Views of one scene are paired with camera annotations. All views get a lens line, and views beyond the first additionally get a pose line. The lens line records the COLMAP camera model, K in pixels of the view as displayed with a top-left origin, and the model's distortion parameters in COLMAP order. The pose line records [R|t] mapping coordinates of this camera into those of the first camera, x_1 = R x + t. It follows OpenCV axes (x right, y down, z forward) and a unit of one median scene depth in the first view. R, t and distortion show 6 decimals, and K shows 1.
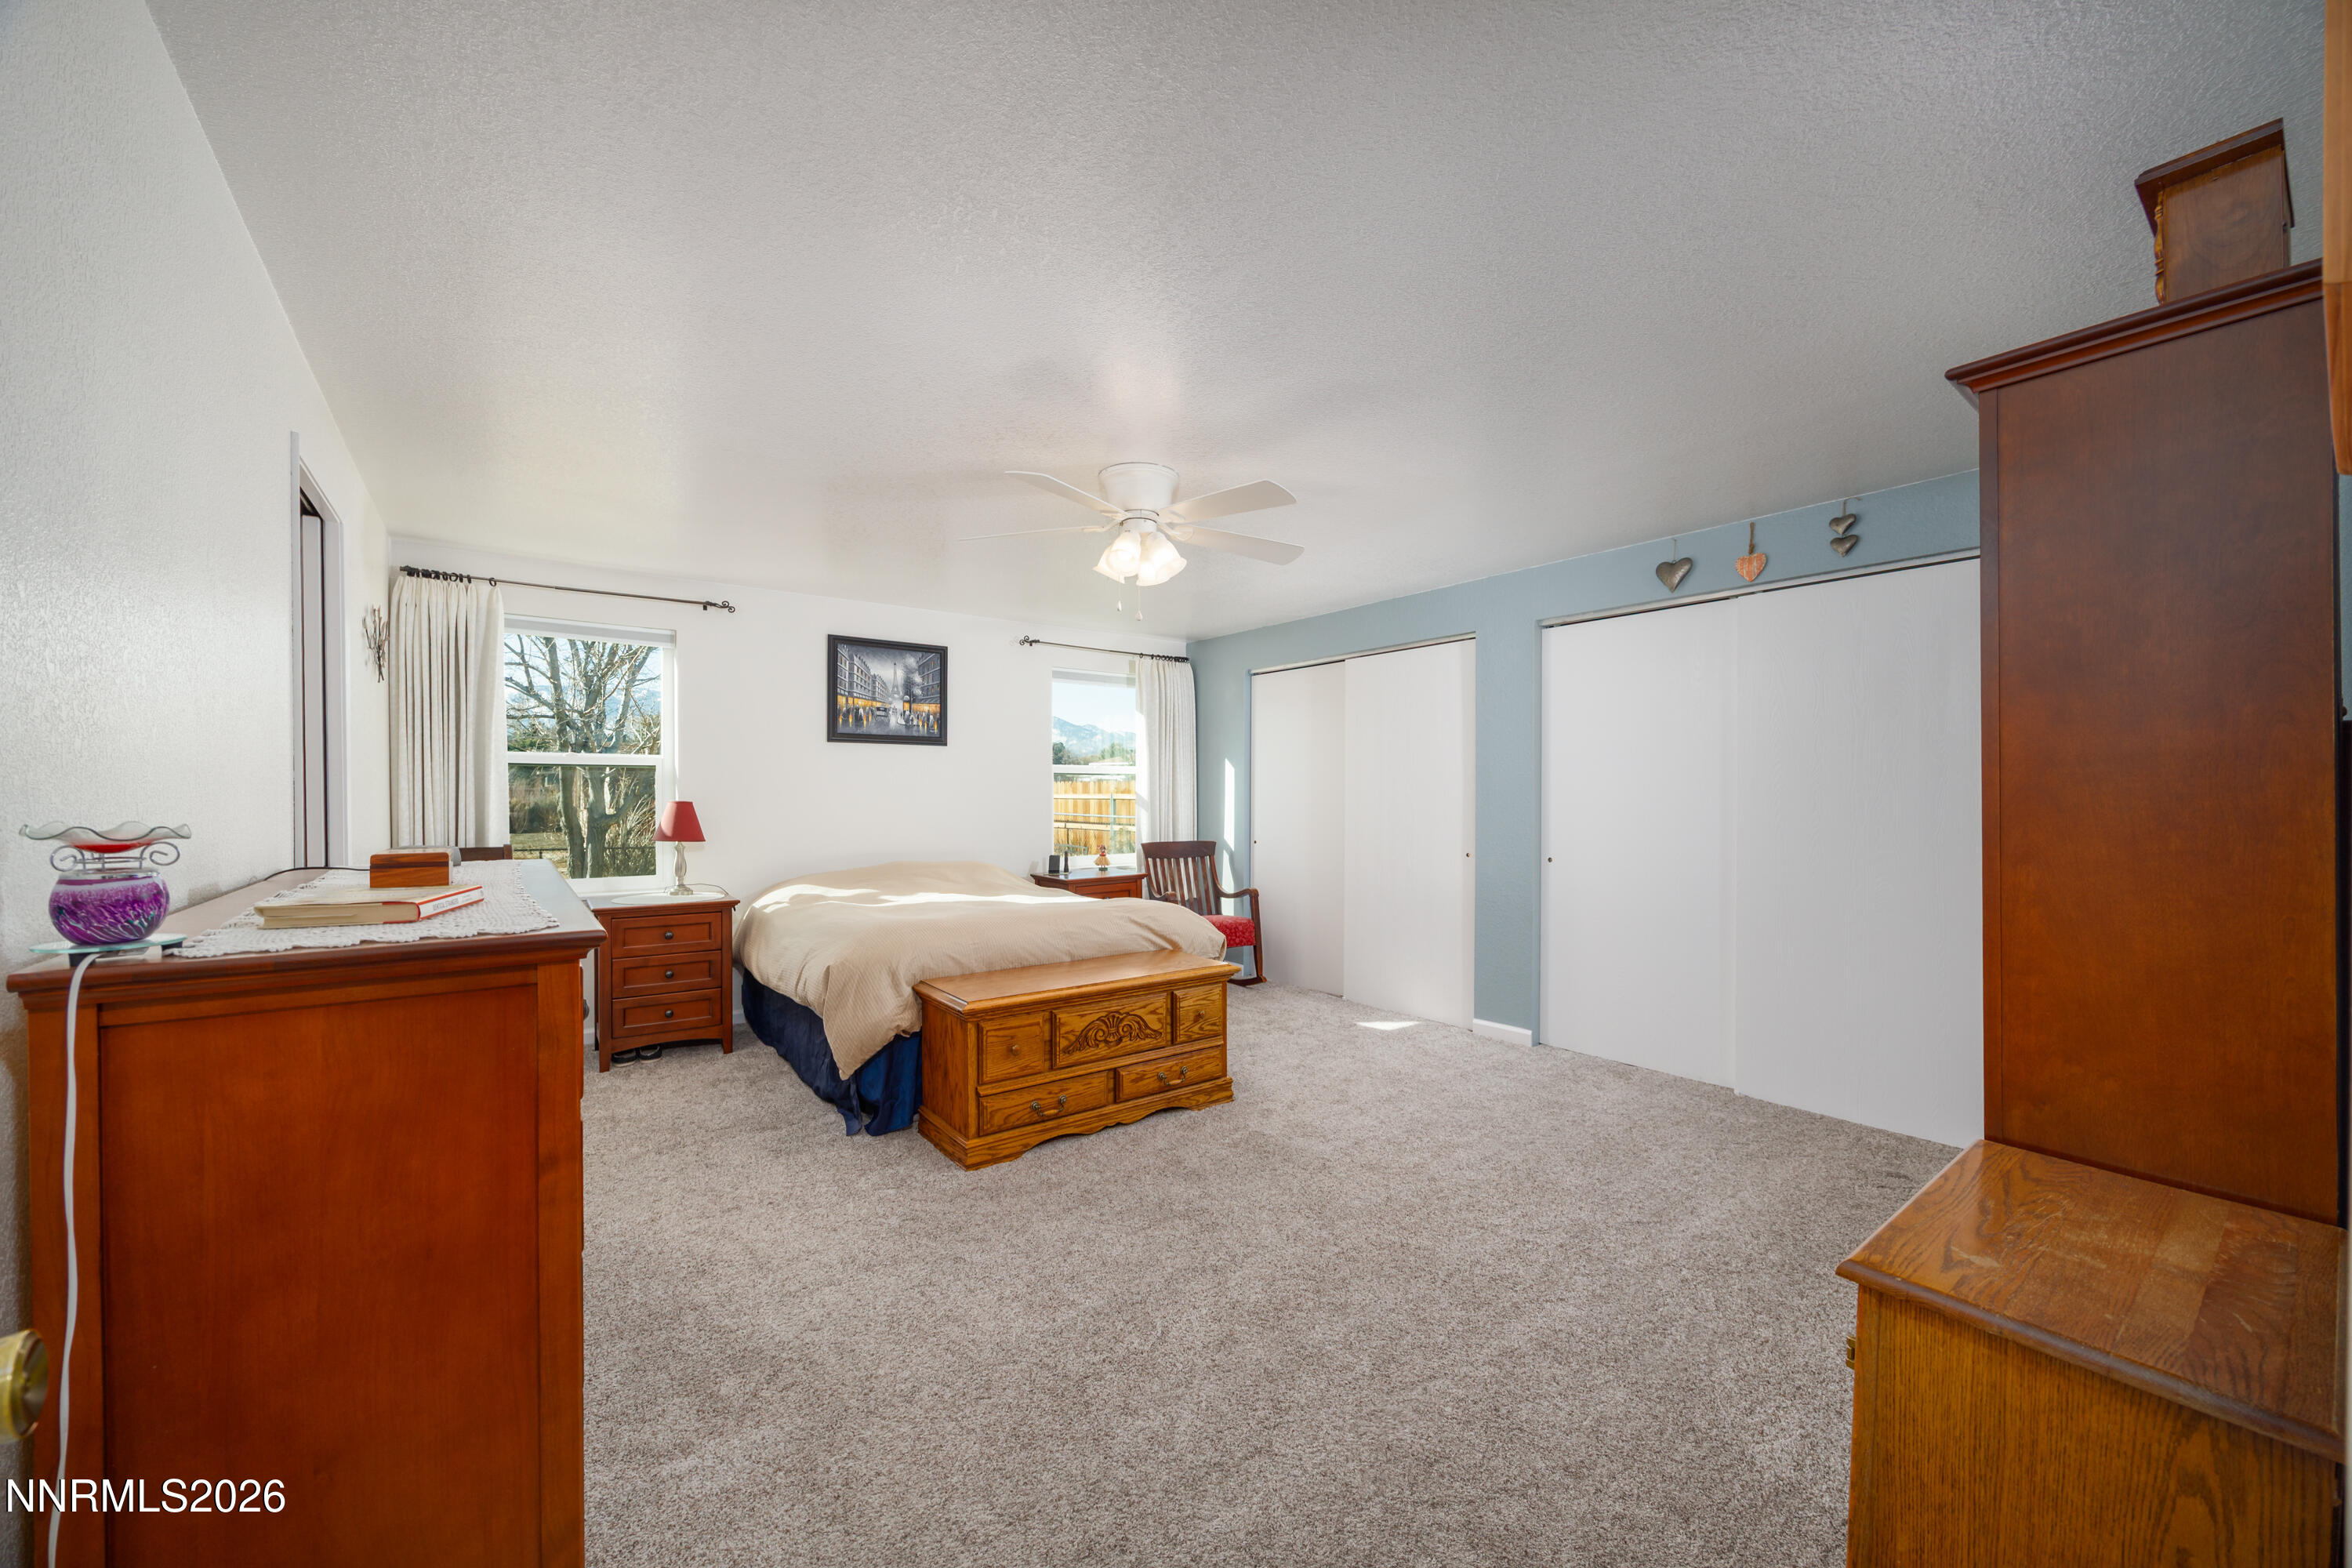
lens RADIAL K [[903.8, 0, 1181.2], [0, 903.8, 800.2], [0, 0, 1]] dist [-0.004394, -0.000332]
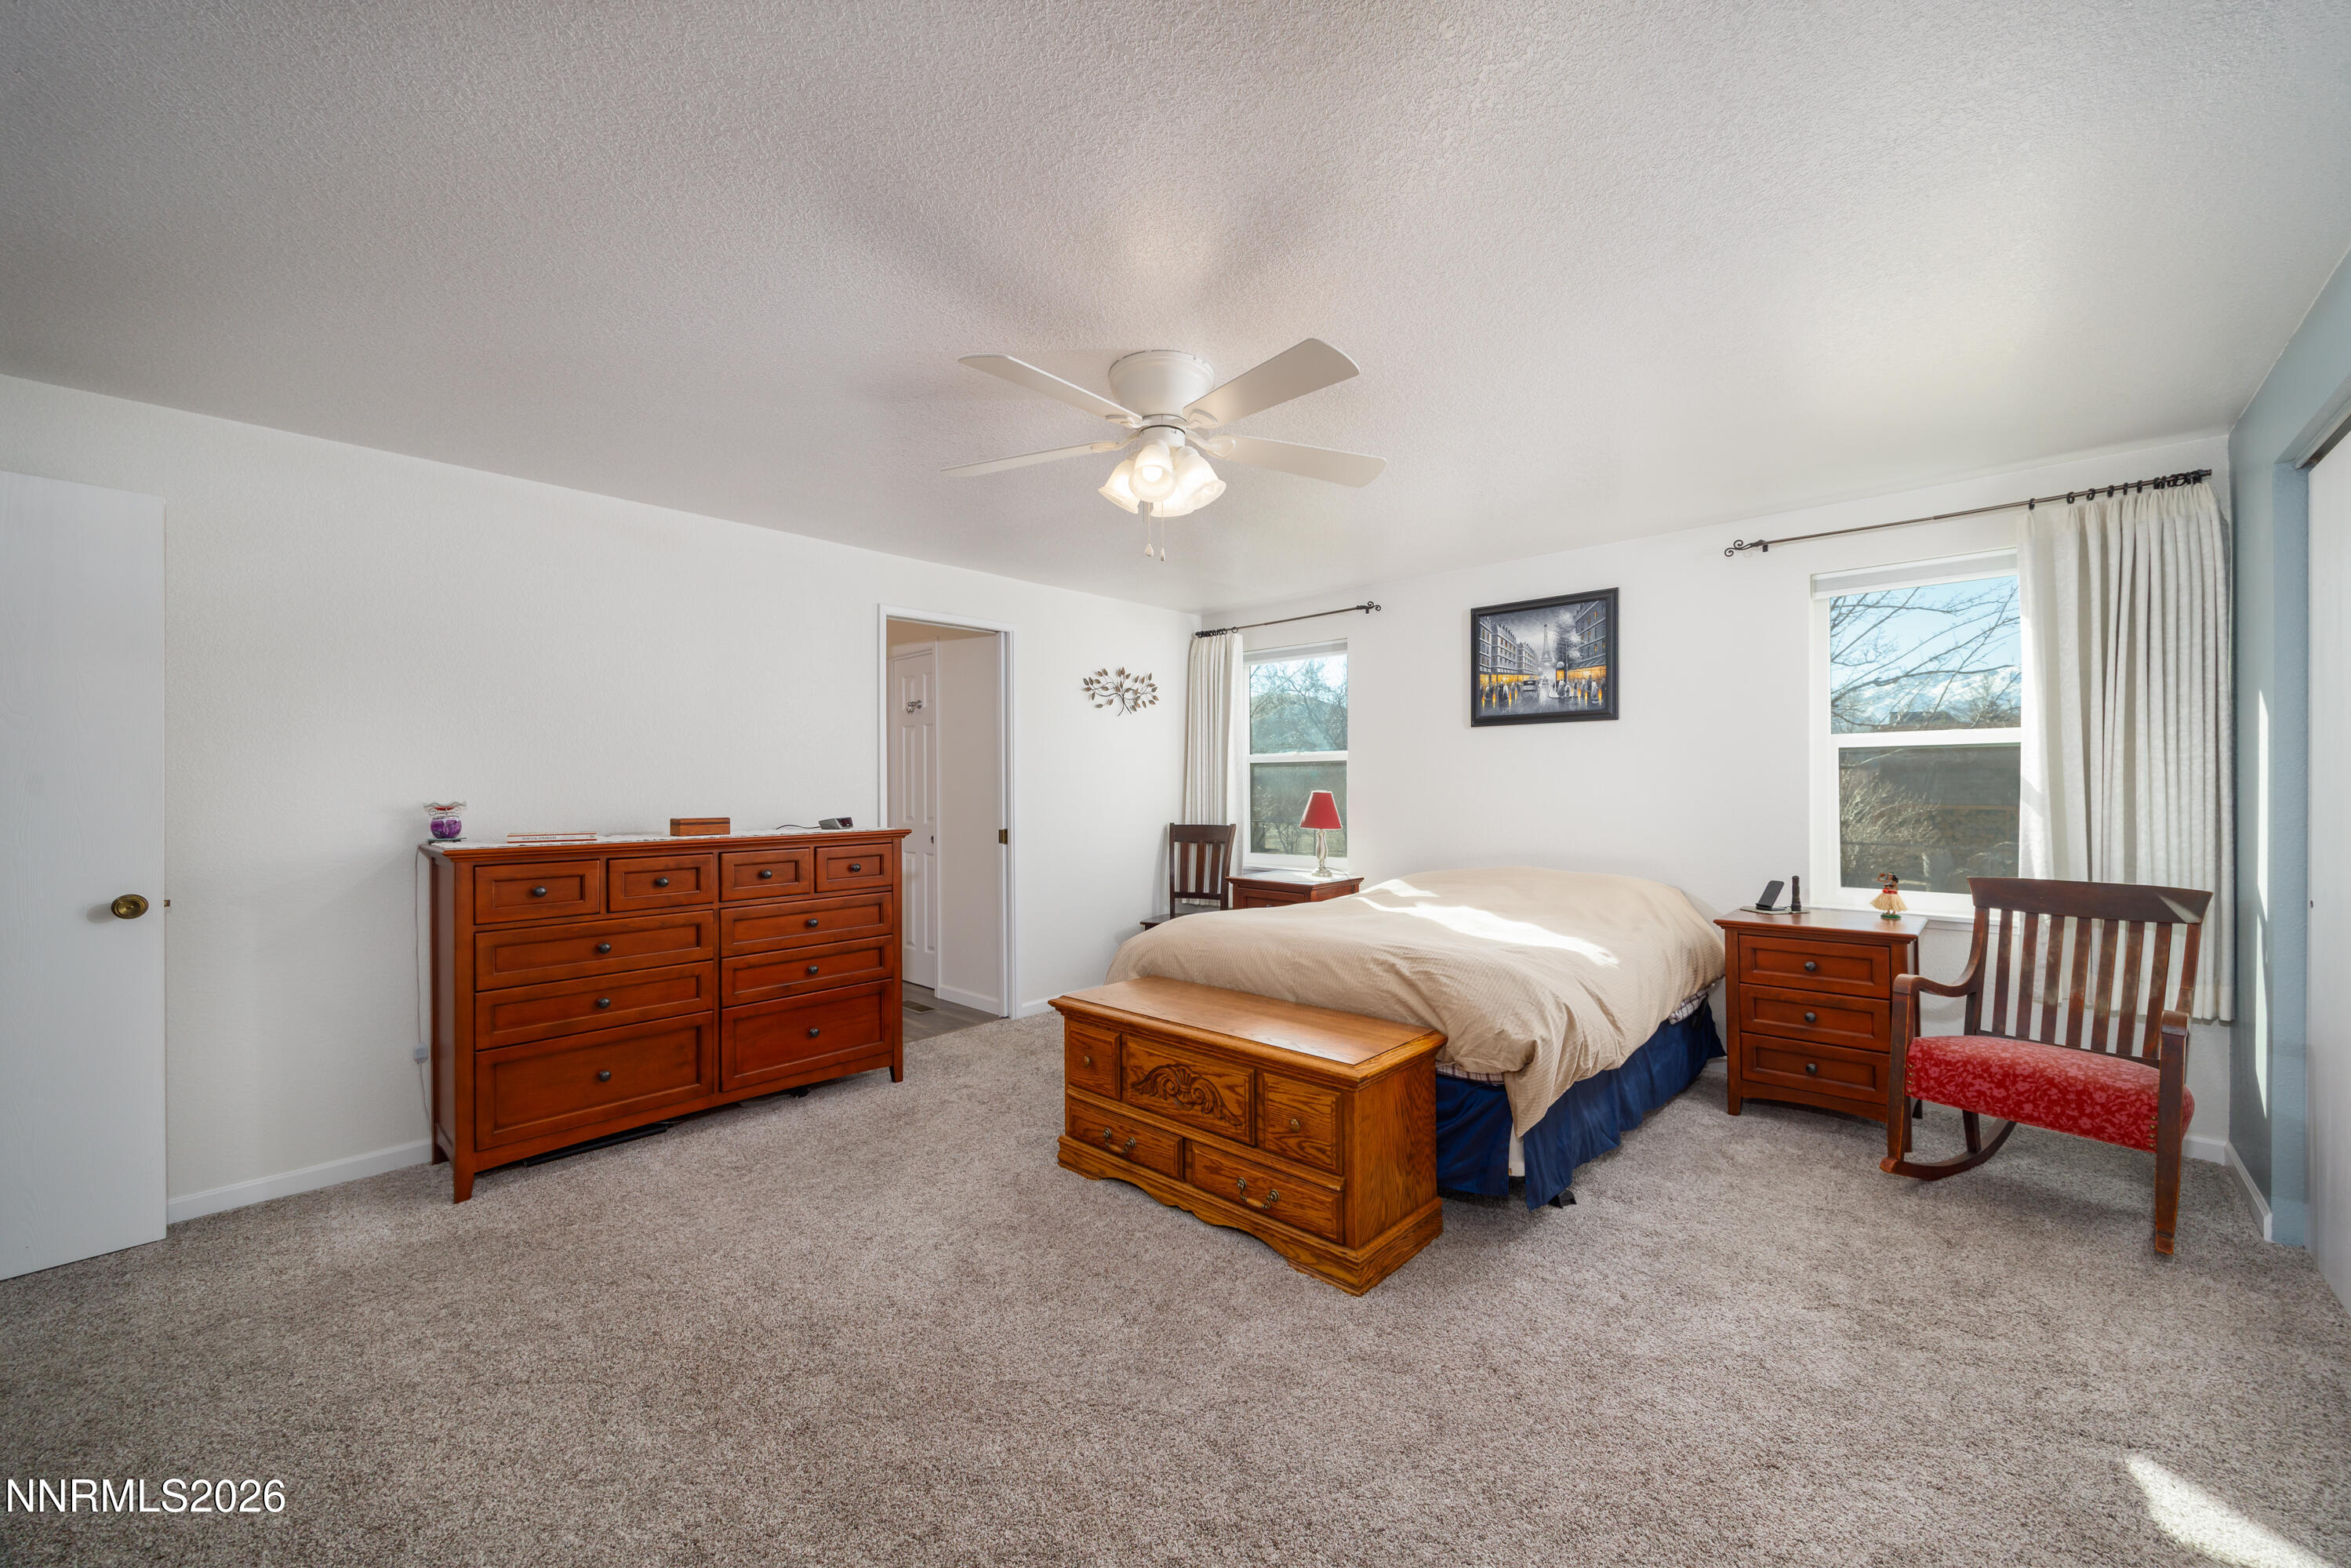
lens RADIAL K [[903.3, 0, 1177.6], [0, 903.3, 780.4], [0, 0, 1]] dist [-0.004394, -0.000332]
pose [[0.167923, -0.007236, -0.985774, 0.446075], [0.000893, 0.999974, -0.007188, -0.004857], [0.985800, 0.000327, 0.167925, 0.549680]]
